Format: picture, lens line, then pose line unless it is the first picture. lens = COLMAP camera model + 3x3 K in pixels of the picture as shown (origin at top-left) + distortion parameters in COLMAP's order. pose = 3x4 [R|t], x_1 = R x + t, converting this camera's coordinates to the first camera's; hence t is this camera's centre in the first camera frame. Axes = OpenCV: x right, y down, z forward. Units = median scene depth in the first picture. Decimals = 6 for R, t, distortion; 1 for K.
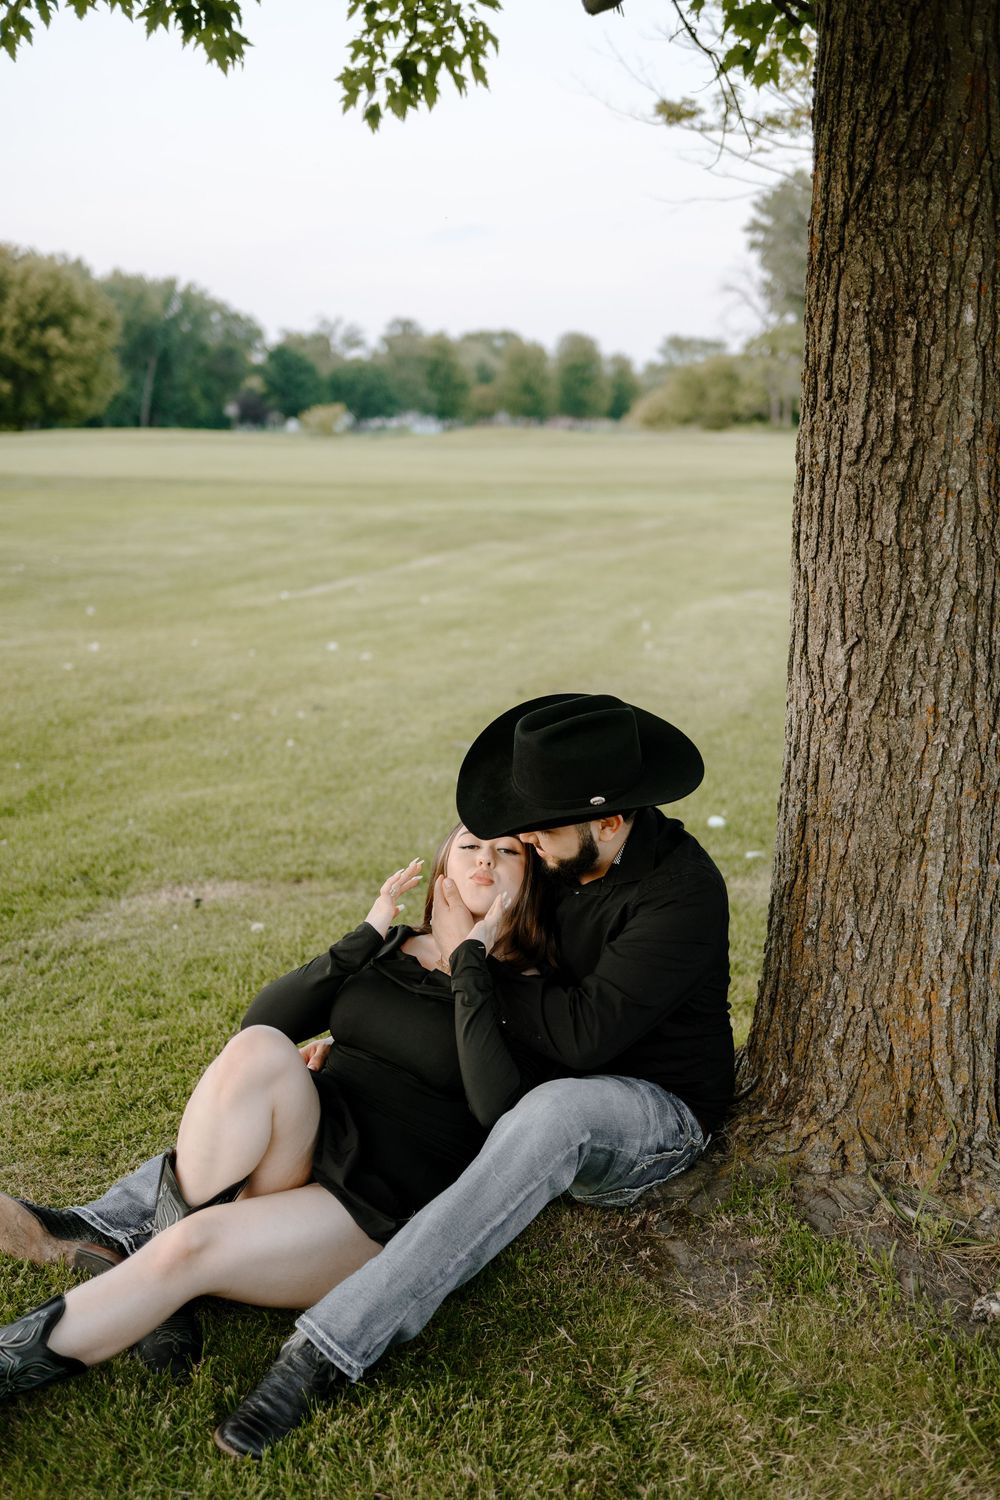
lens RADIAL K [[1732.6, 0, 515.9], [0, 1732.6, 735.0], [0, 0, 1]] dist [-0.010466, 0.044038]
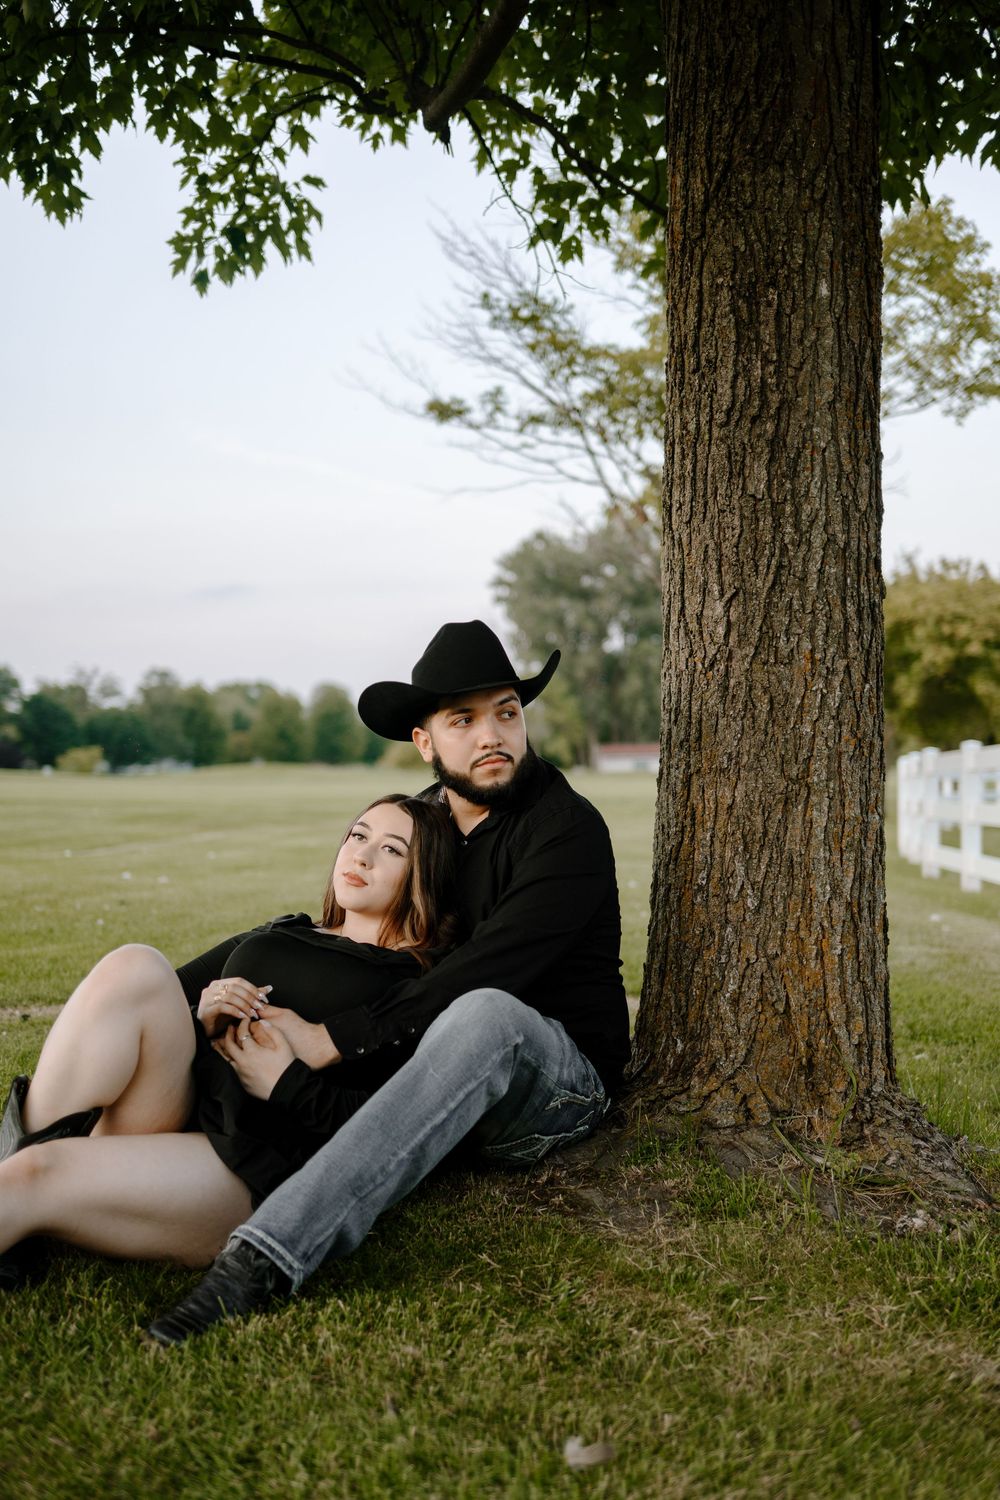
lens RADIAL K [[1713.7, 0, 486.8], [0, 1713.7, 775.1], [0, 0, 1]] dist [0.001818, -0.010577]
pose [[0.991907, -0.006964, 0.126779, -0.079932], [0.029706, 0.983511, -0.178390, 0.226449], [-0.123446, 0.180712, 0.975758, 0.033050]]
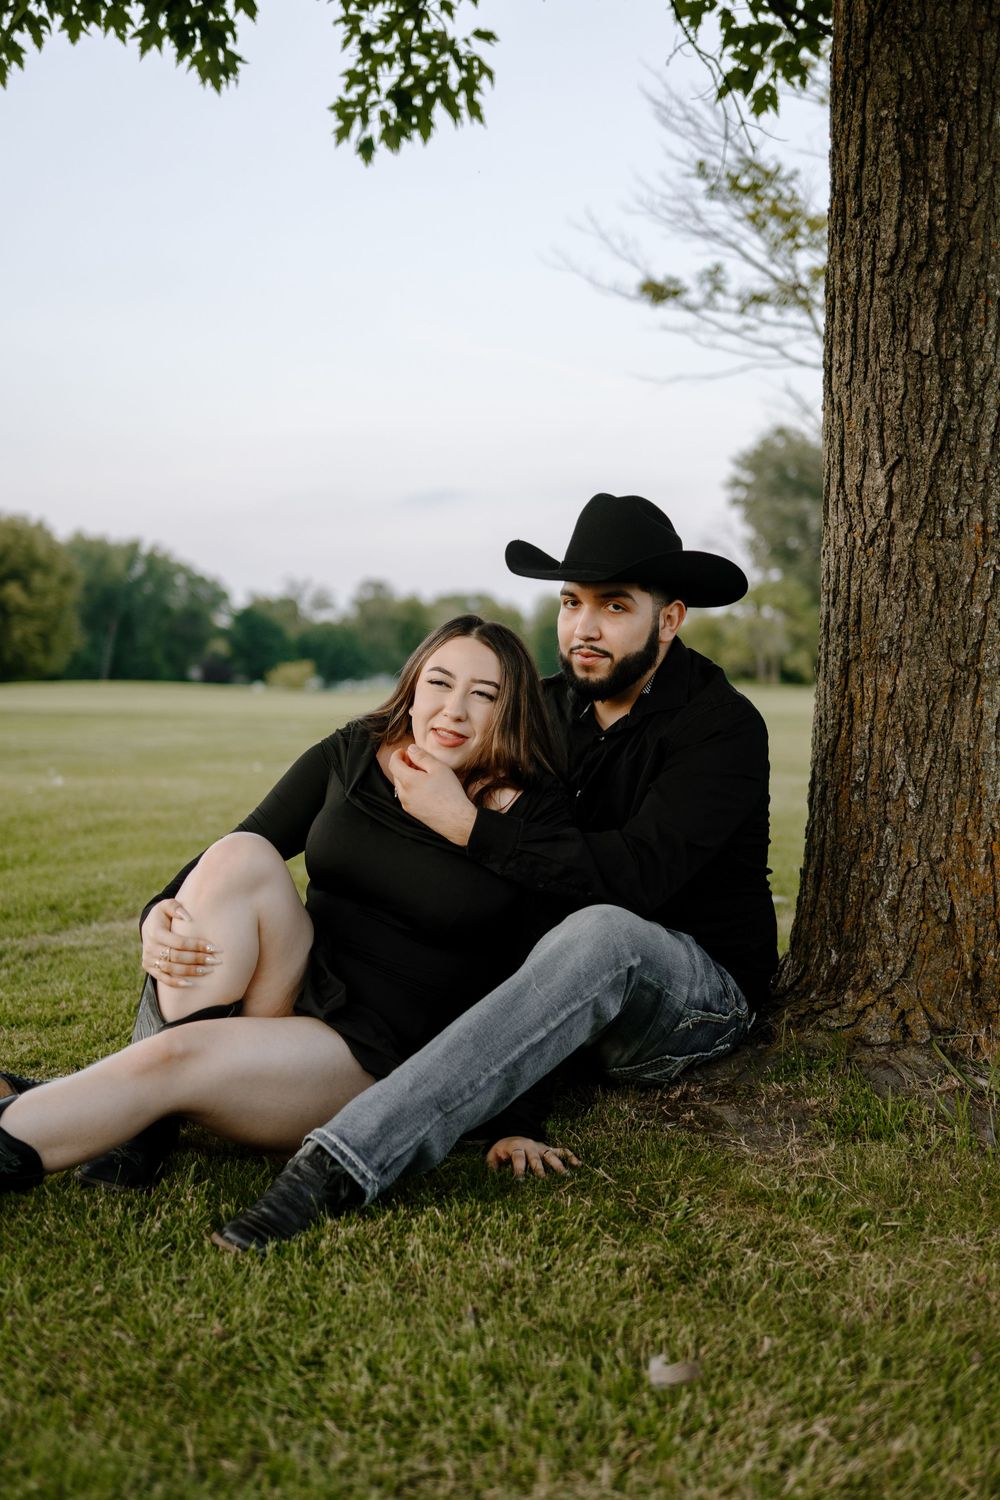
lens RADIAL K [[1835.5, 0, 500.0], [0, 1835.5, 750.0], [0, 0, 1]] dist [-0.010093, 0.047815]
pose [[0.999966, -0.006547, 0.005079, -0.025168], [0.007236, 0.988631, -0.150190, 0.243842], [-0.004038, 0.150221, 0.988644, 0.035429]]
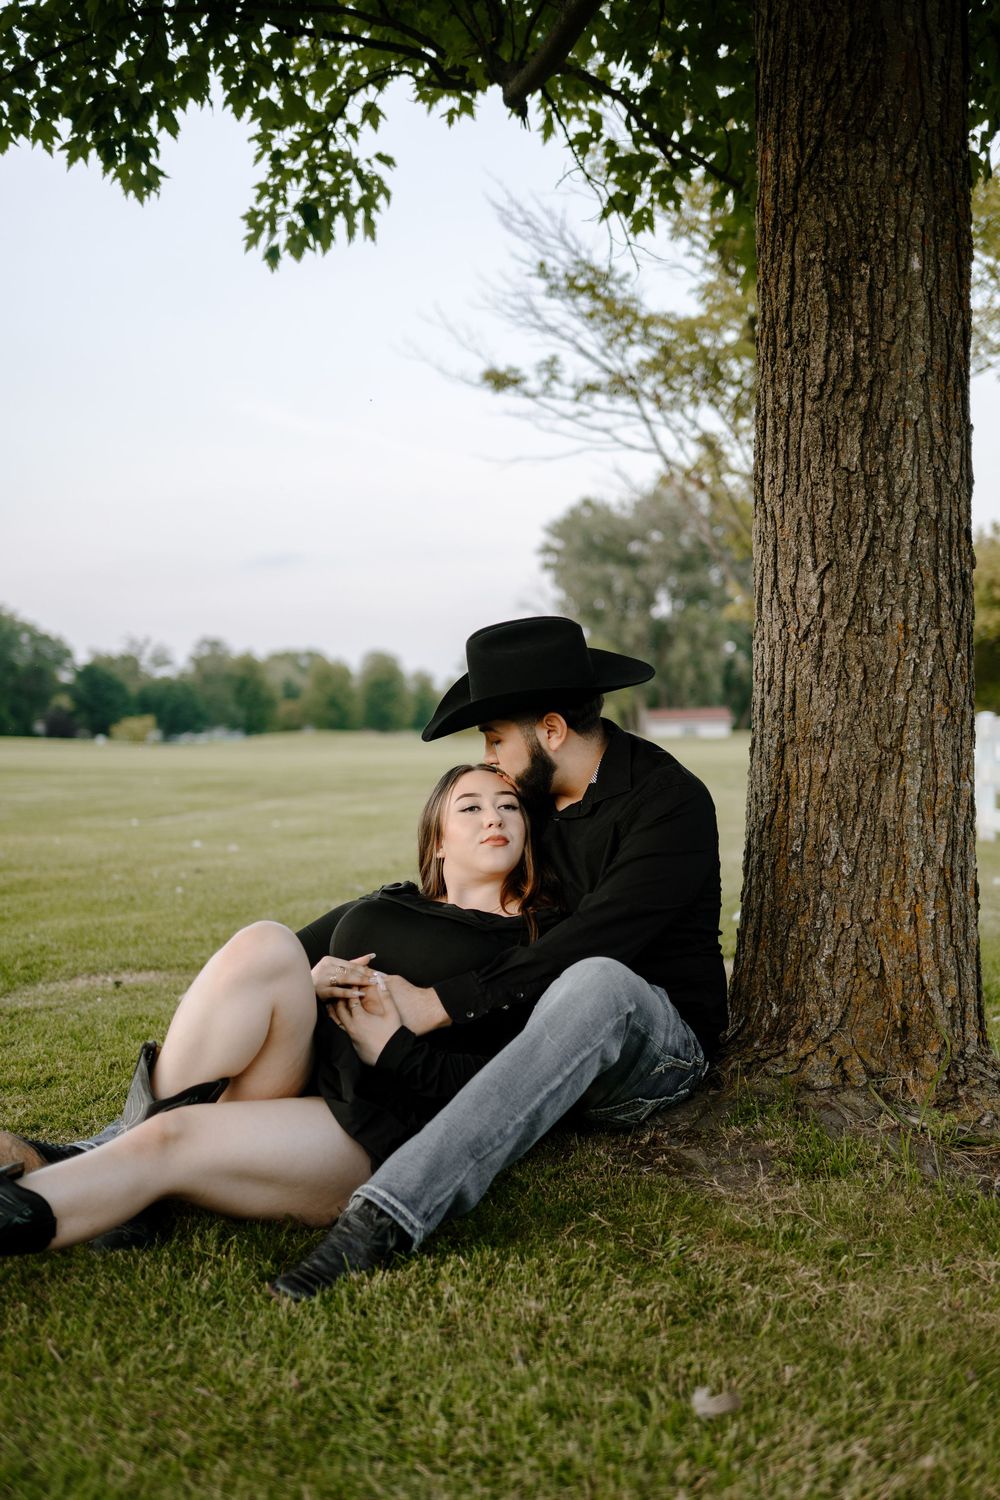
lens RADIAL K [[1703.5, 0, 502.8], [0, 1703.5, 771.0], [0, 0, 1]] dist [-0.001002, 0.007740]
pose [[0.993992, -0.015415, 0.108365, -0.112042], [0.032938, 0.986270, -0.161826, 0.225494], [-0.104383, 0.164423, 0.980851, 0.021531]]
